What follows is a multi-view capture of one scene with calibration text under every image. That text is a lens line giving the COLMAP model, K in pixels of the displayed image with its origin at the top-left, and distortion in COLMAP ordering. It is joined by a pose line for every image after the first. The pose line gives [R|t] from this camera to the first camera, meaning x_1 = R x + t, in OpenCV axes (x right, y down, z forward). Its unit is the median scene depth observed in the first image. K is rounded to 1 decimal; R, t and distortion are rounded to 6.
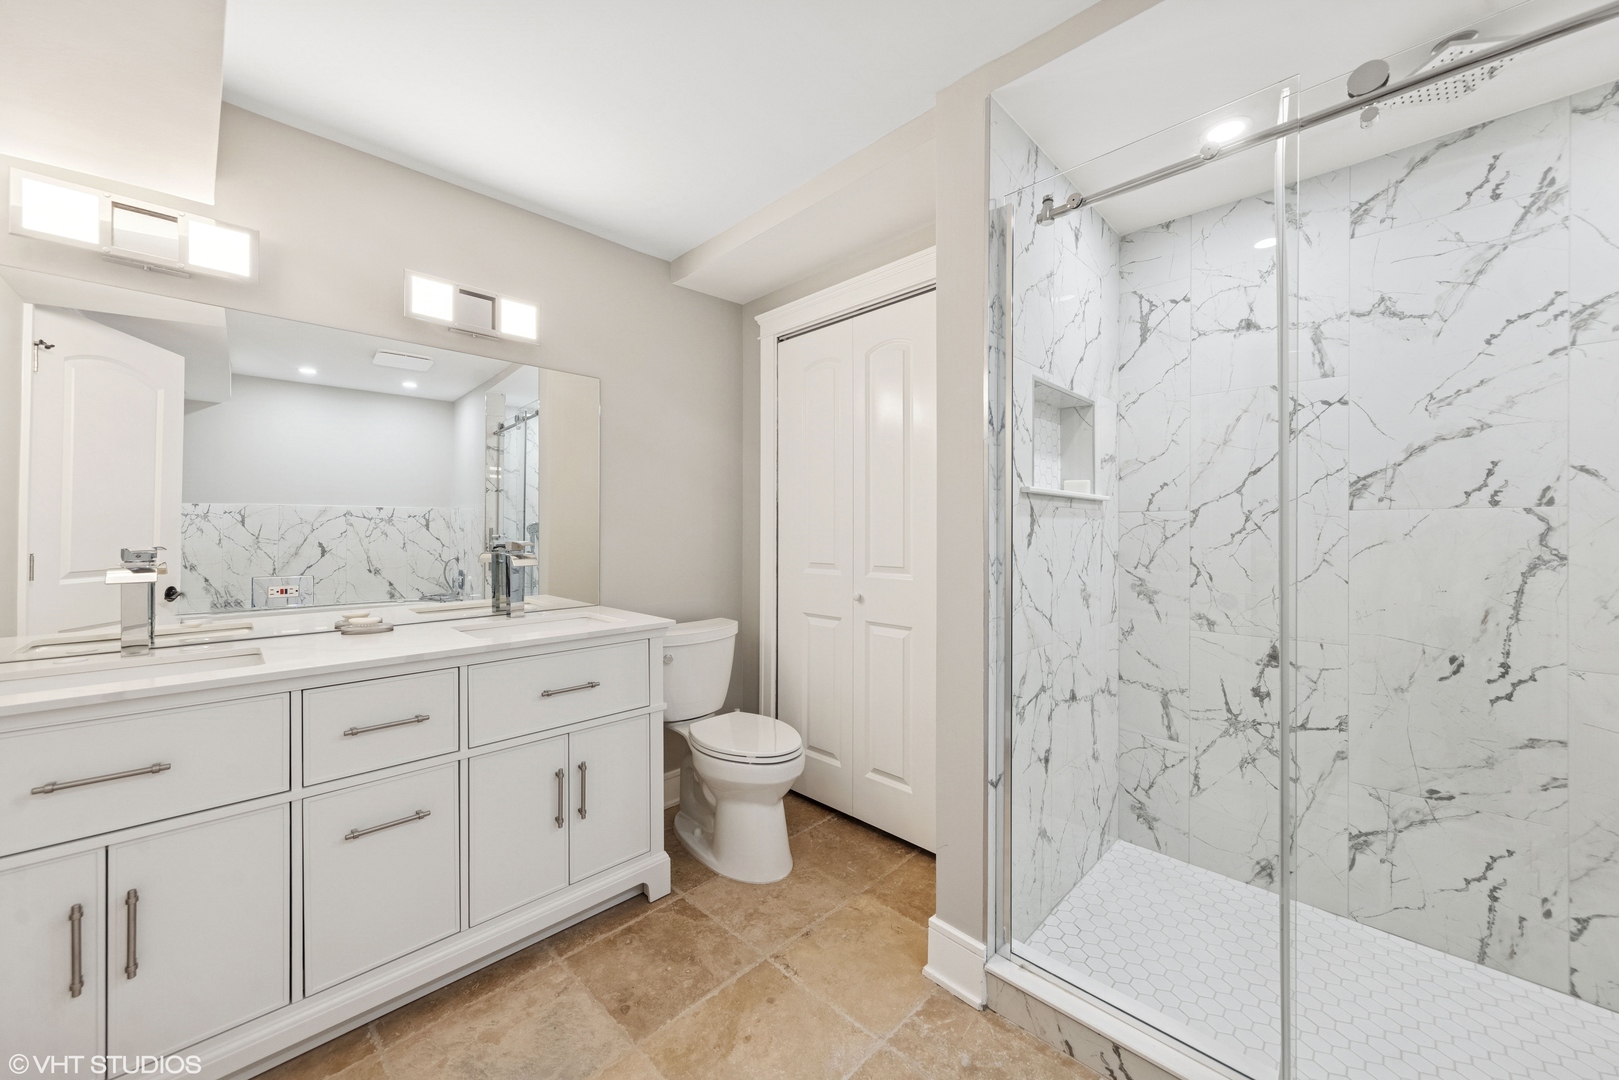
lens RADIAL K [[595.6, 0, 810.6], [0, 595.6, 534.2], [0, 0, 1]] dist [0.002042, 0.000323]
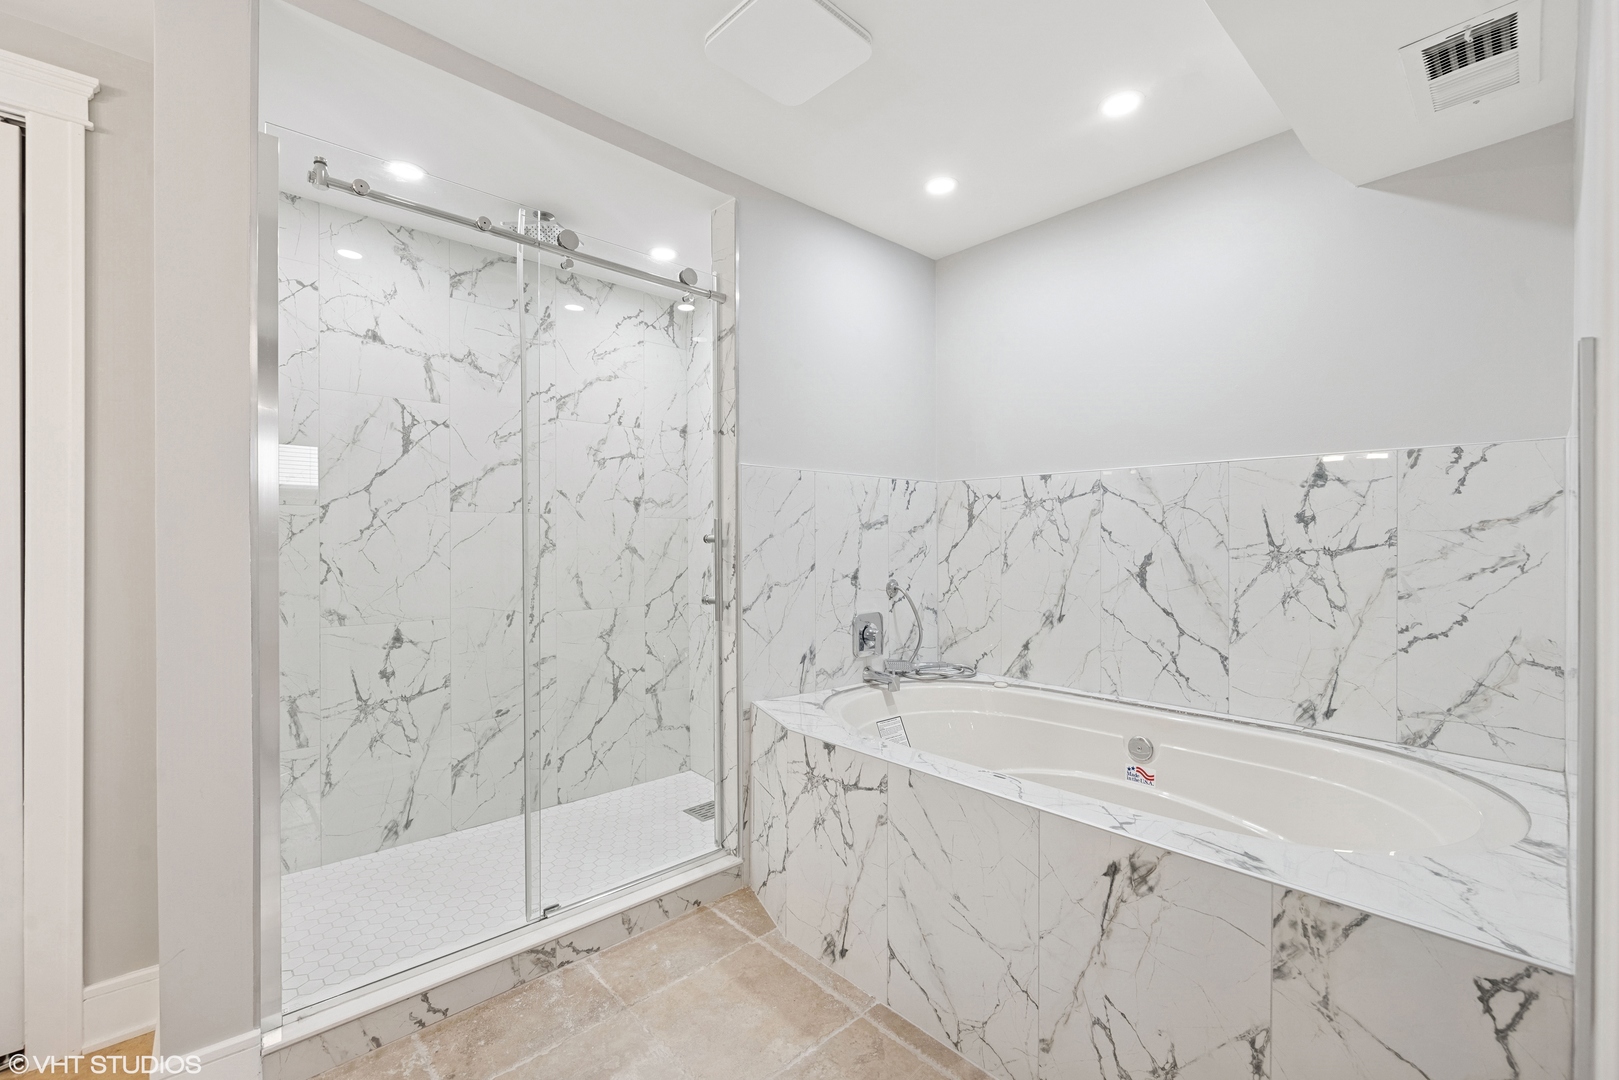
lens RADIAL K [[685.8, 0, 810.4], [0, 685.8, 537.3], [0, 0, 1]] dist [-0.000524, -0.000093]
pose [[0.050227, -0.005691, 0.998722, -0.513519], [-0.002010, 0.999981, 0.005799, 0.004270], [-0.998736, -0.002298, 0.050214, 0.163645]]
